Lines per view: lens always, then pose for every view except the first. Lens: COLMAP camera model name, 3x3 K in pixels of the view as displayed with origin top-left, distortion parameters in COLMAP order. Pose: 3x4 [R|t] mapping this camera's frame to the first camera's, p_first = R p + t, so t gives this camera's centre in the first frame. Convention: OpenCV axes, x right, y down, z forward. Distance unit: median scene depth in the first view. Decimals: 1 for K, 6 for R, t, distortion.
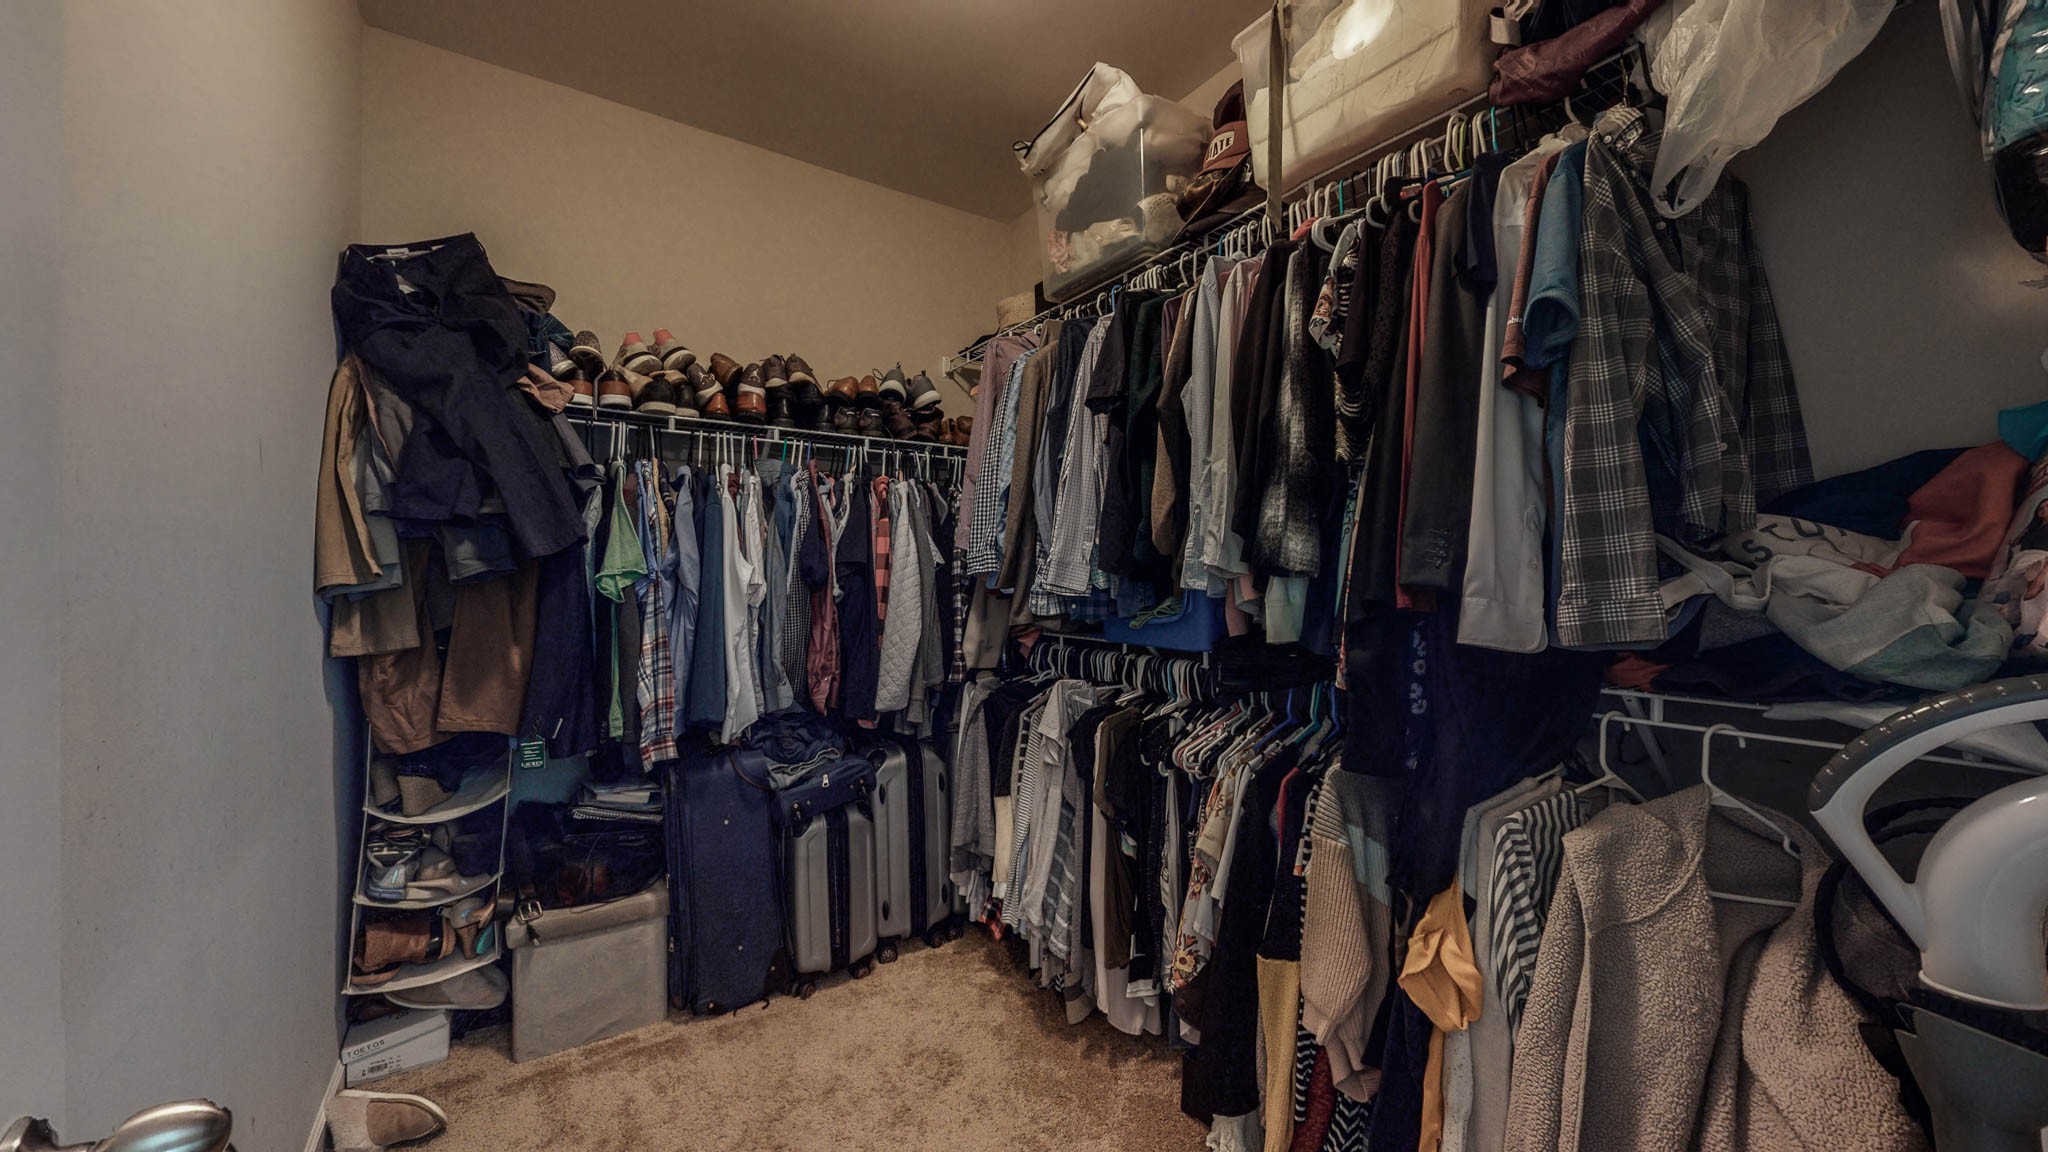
lens RADIAL K [[749.0, 0, 1024.0], [0, 749.0, 582.0], [0, 0, 1]] dist [-0.002658, -0.000088]
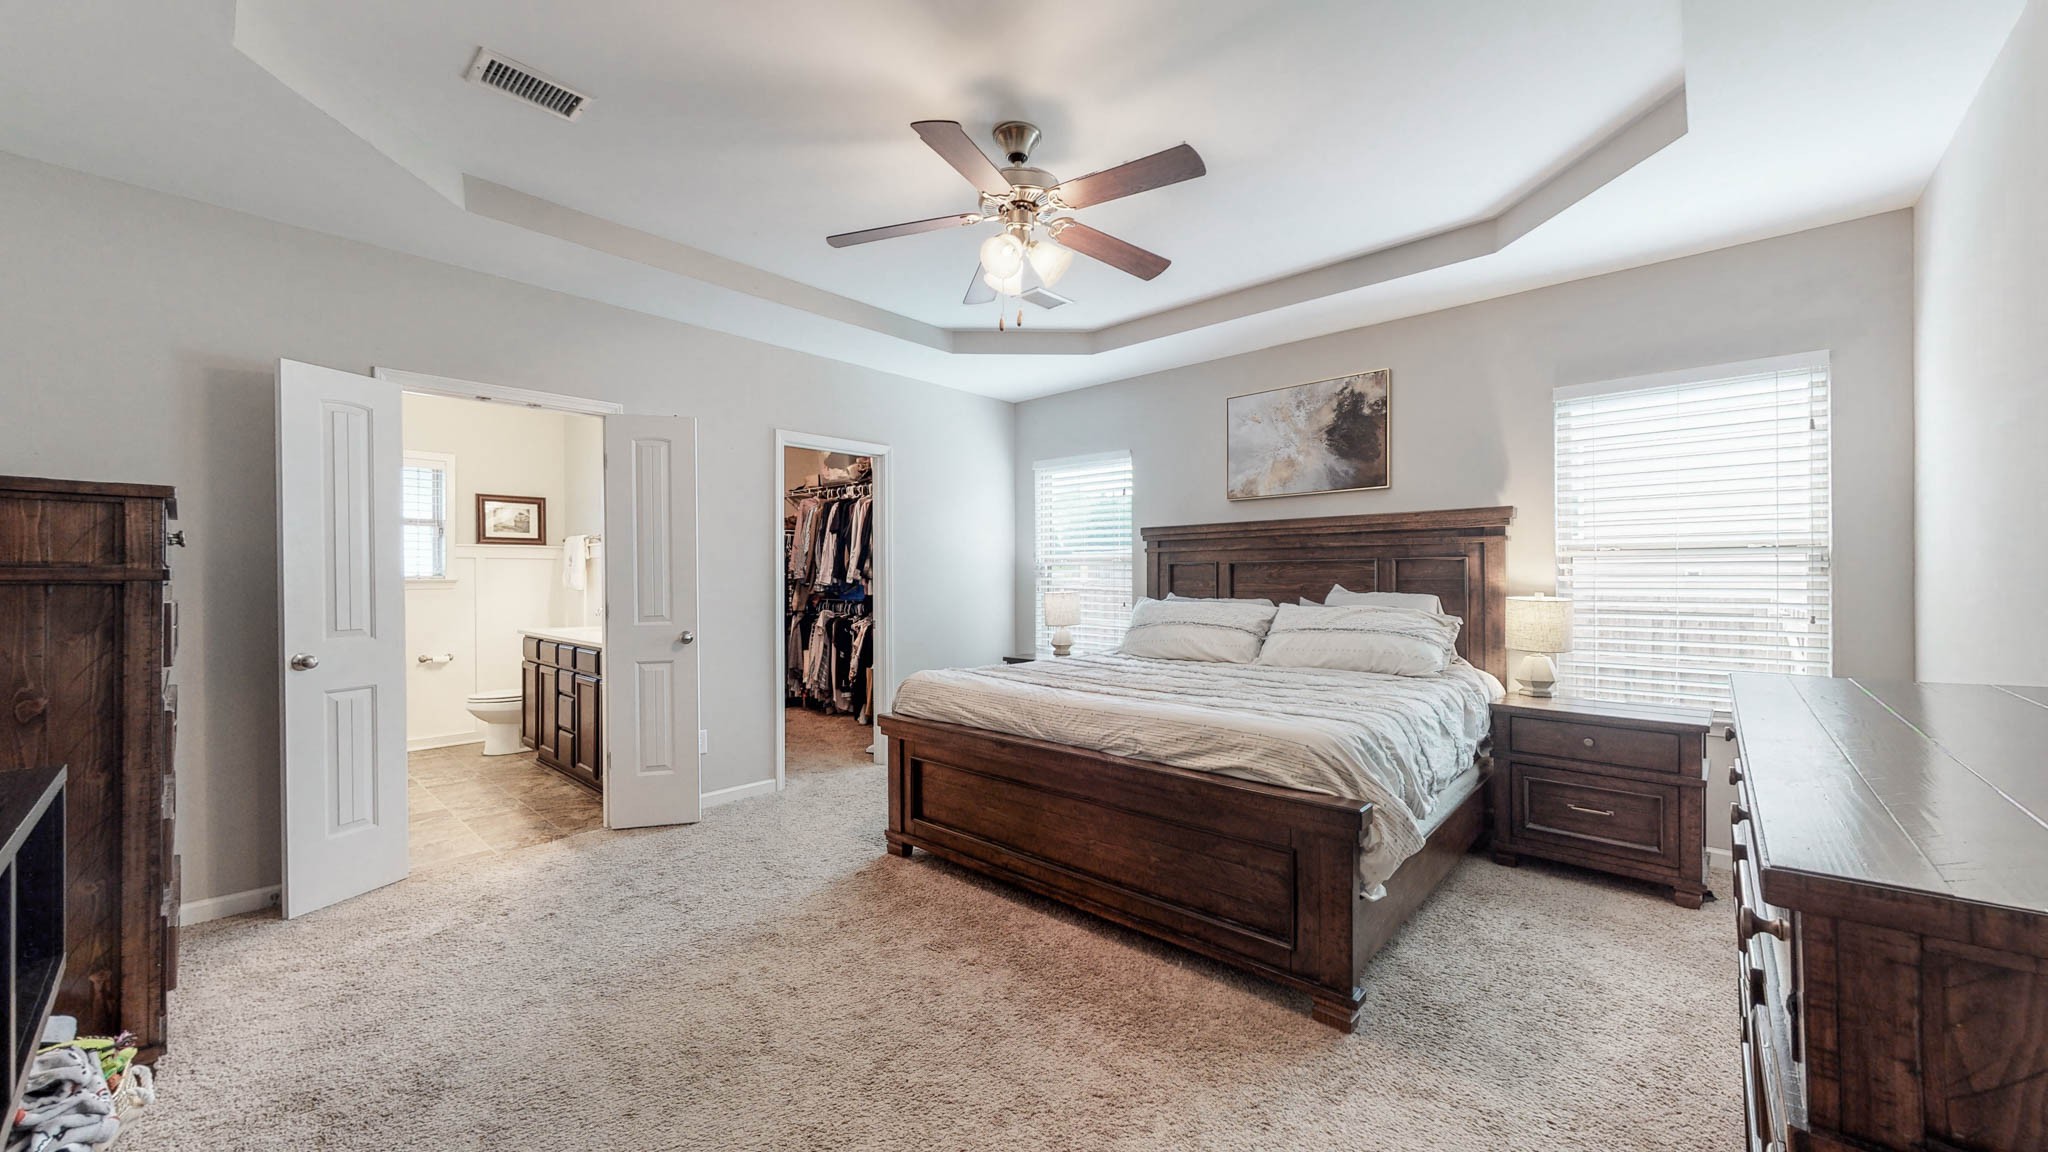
lens RADIAL K [[749.0, 0, 1017.8], [0, 749.0, 580.8], [0, 0, 1]] dist [-0.002658, -0.000088]
pose [[0.973579, -0.001889, 0.228343, 0.129860], [0.001749, 0.999998, 0.000818, -0.002013], [-0.228344, -0.000397, 0.973580, -2.439585]]
